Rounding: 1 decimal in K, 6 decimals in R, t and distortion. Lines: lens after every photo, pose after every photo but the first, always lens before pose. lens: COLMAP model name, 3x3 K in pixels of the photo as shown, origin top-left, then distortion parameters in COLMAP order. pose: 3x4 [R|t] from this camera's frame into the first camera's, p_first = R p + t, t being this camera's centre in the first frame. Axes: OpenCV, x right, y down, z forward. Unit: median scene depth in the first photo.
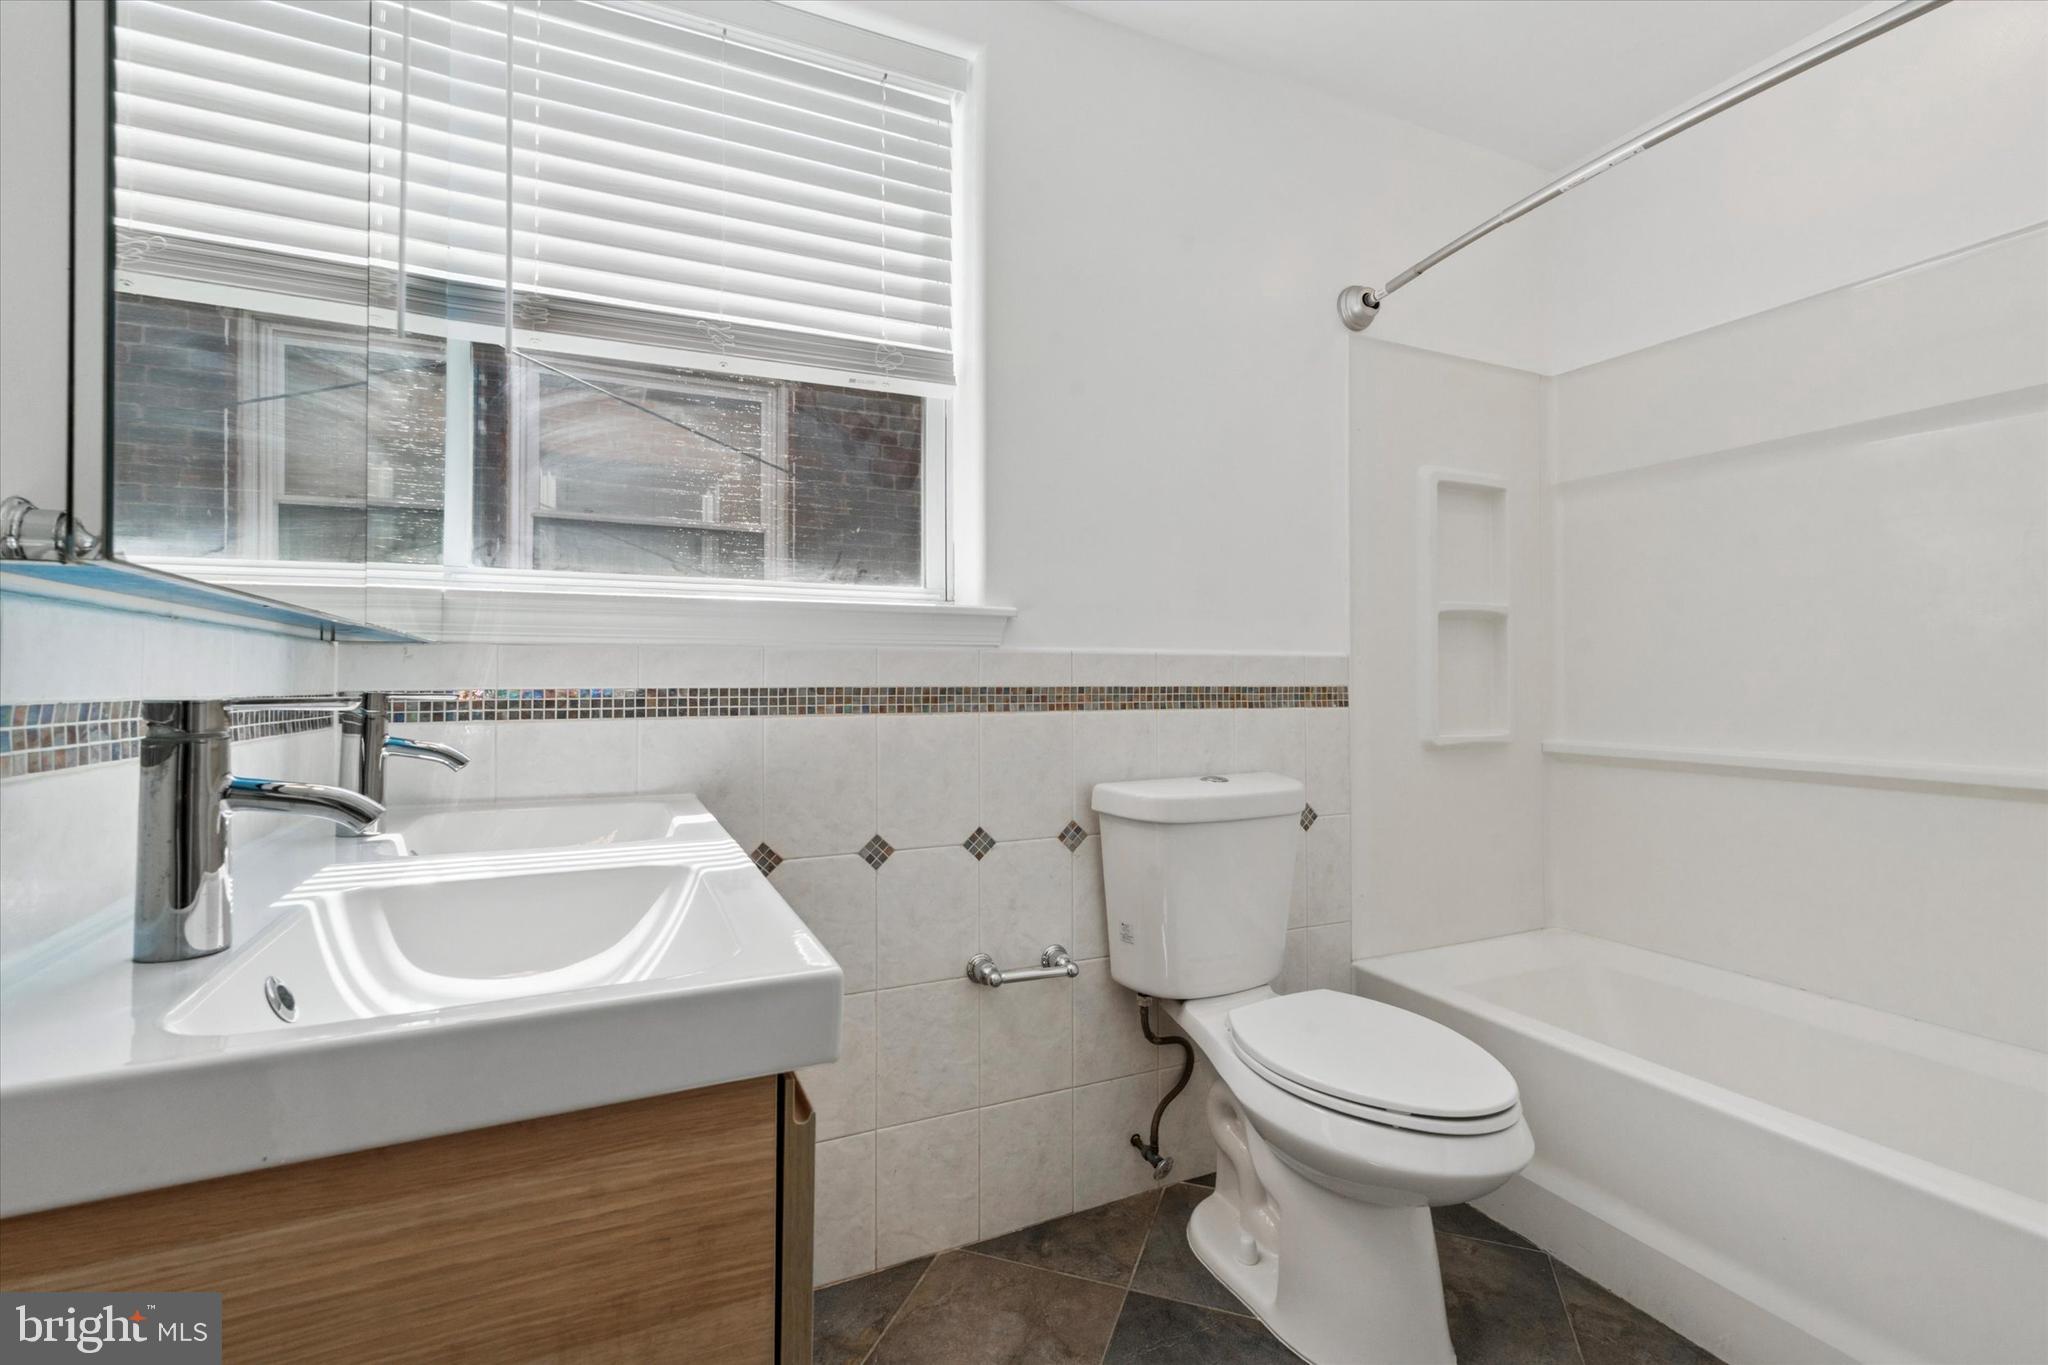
lens RADIAL K [[908.1, 0, 1016.1], [0, 908.1, 674.9], [0, 0, 1]] dist [-0.001363, -0.000306]
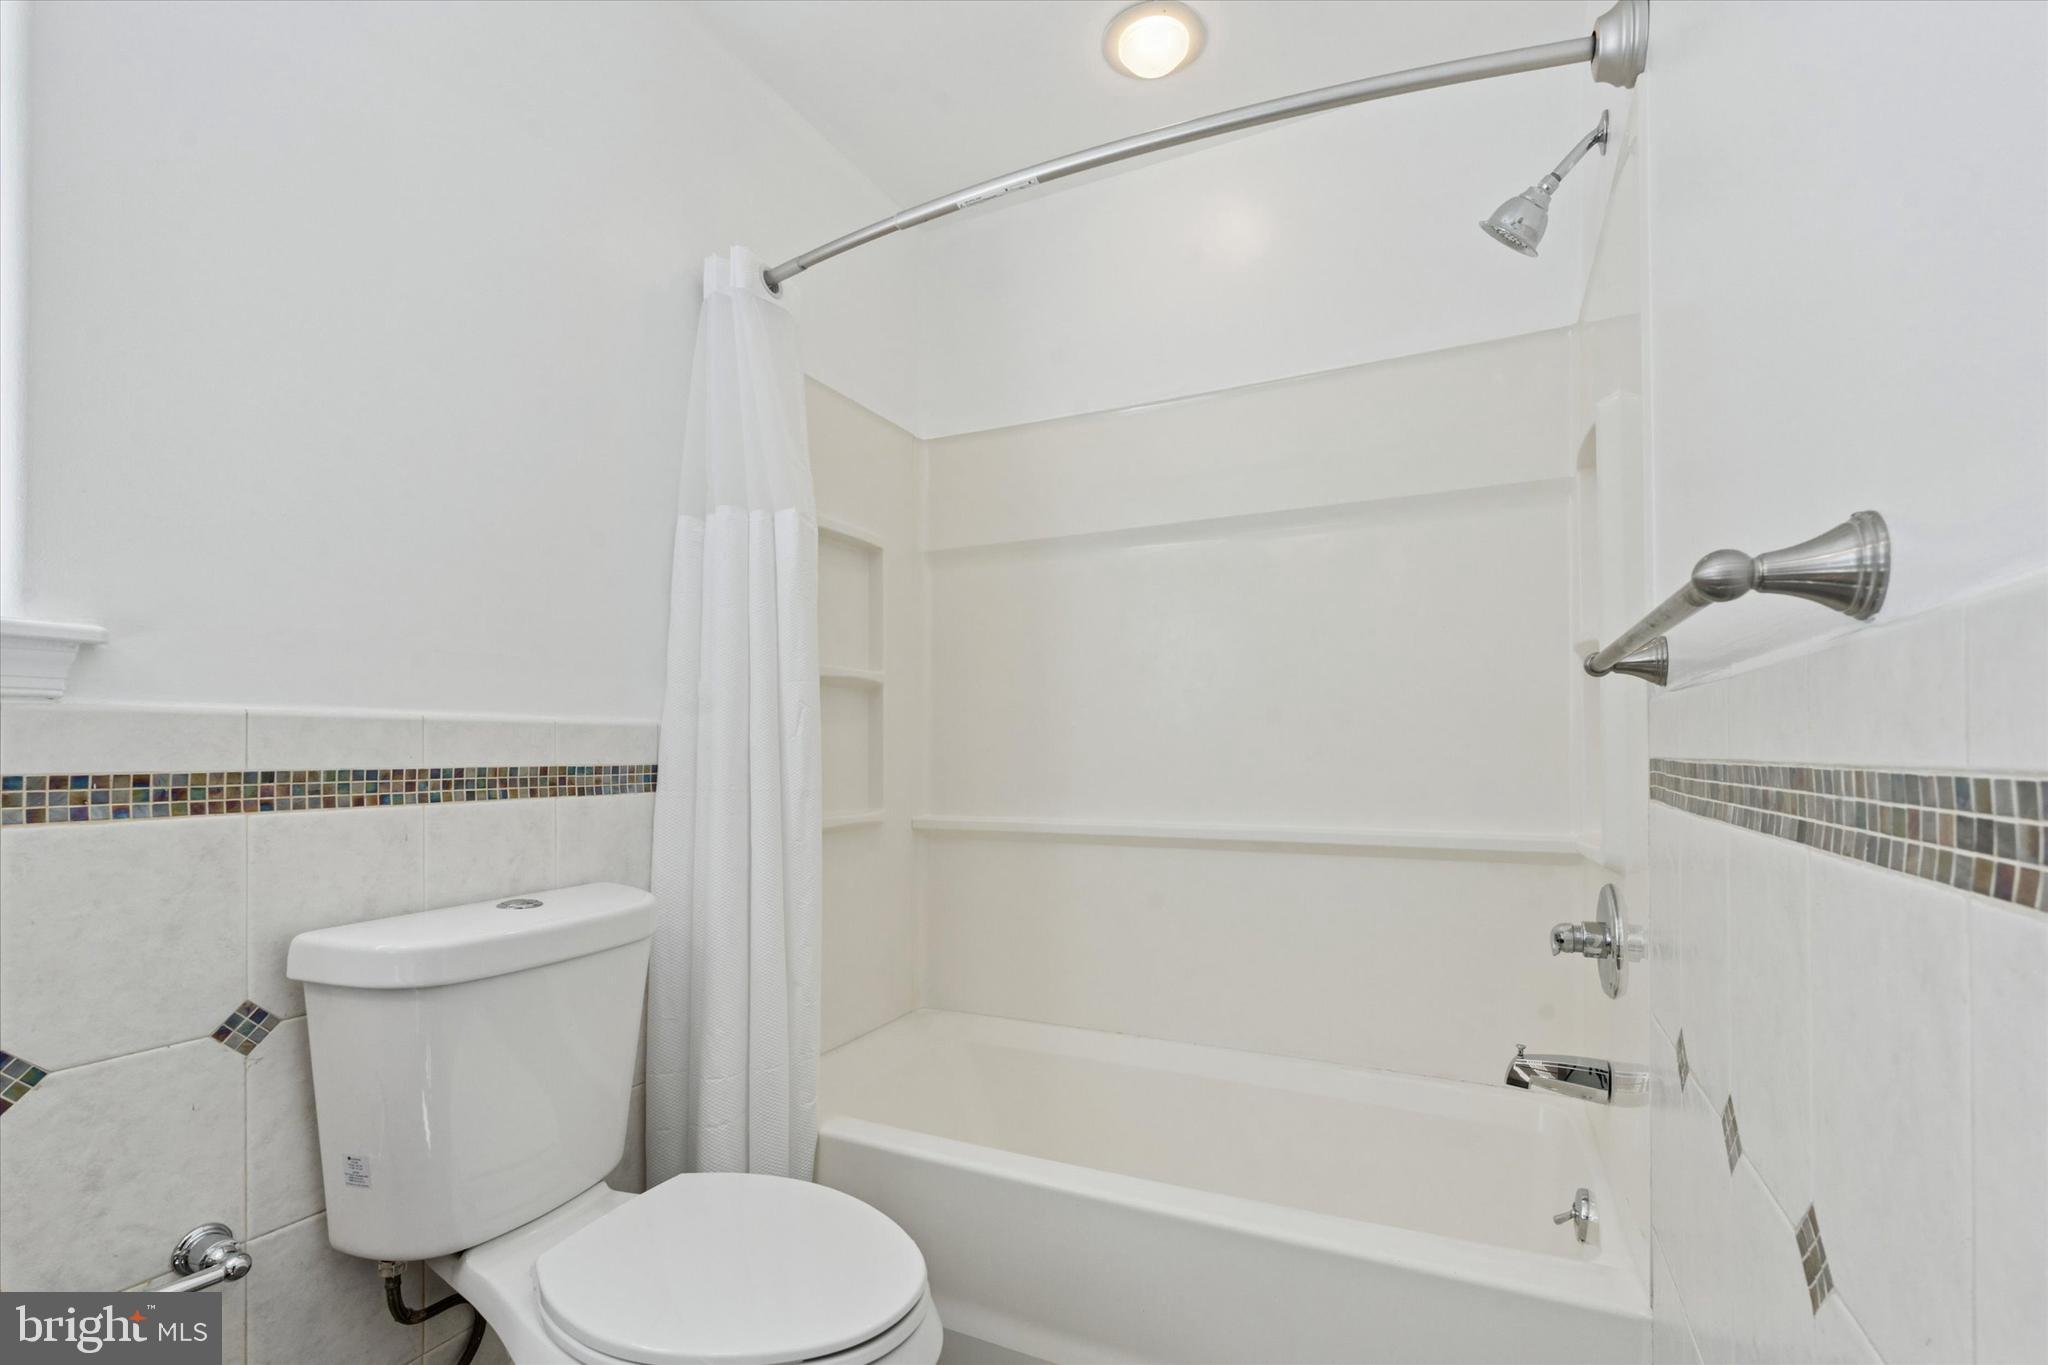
lens RADIAL K [[925.2, 0, 1024.3], [0, 925.2, 729.7], [0, 0, 1]] dist [0.002808, 0.000039]
pose [[0.774859, 0.011614, 0.632027, 0.069351], [-0.000705, 0.999846, -0.017508, -0.003736], [-0.632133, 0.013121, 0.774749, 0.217088]]
